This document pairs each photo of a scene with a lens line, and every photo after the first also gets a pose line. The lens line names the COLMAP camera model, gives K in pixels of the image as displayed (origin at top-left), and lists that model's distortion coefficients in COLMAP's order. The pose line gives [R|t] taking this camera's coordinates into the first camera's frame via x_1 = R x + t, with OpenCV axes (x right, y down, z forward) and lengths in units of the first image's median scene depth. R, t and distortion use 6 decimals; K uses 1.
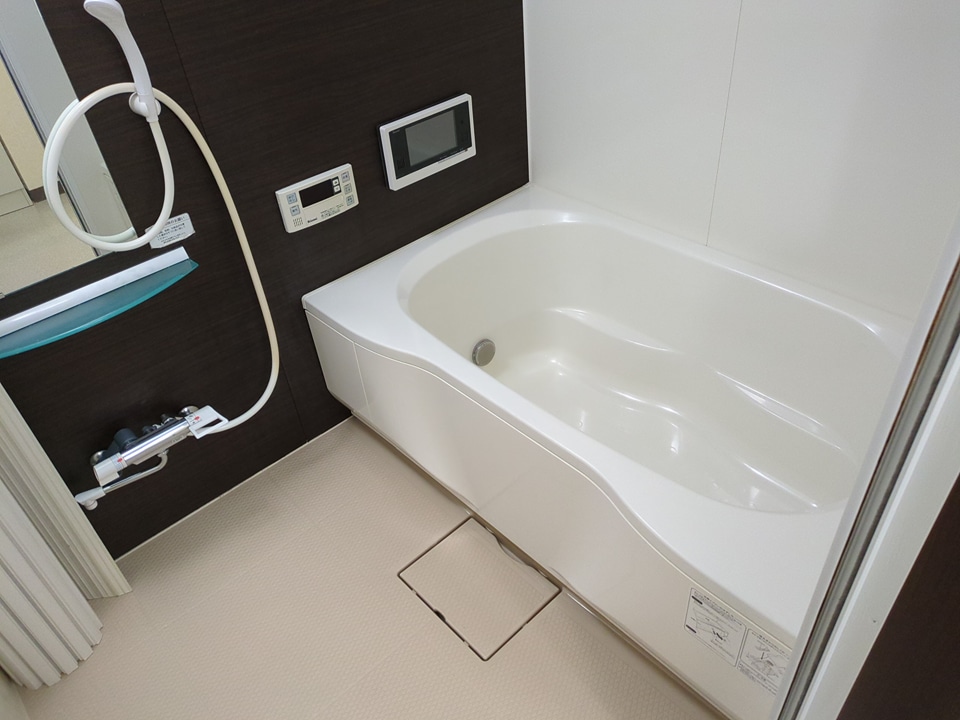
lens RADIAL K [[708.3, 0, 481.3], [0, 708.3, 362.9], [0, 0, 1]] dist [0.041276, -0.031373]
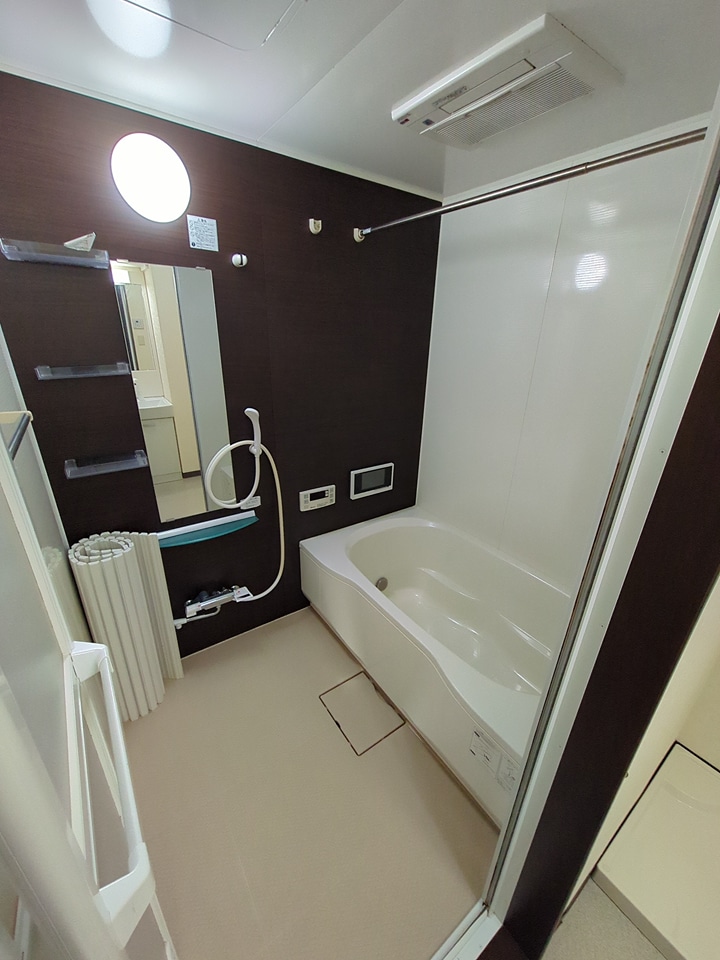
lens RADIAL K [[377.7, 0, 350.6], [0, 377.7, 481.4], [0, 0, 1]] dist [-0.000351, 0.000304]
pose [[0.983243, 0.144917, -0.110604, -0.008825], [-0.170169, 0.947222, -0.271685, 0.017322], [0.065395, 0.285953, 0.956009, -0.113250]]
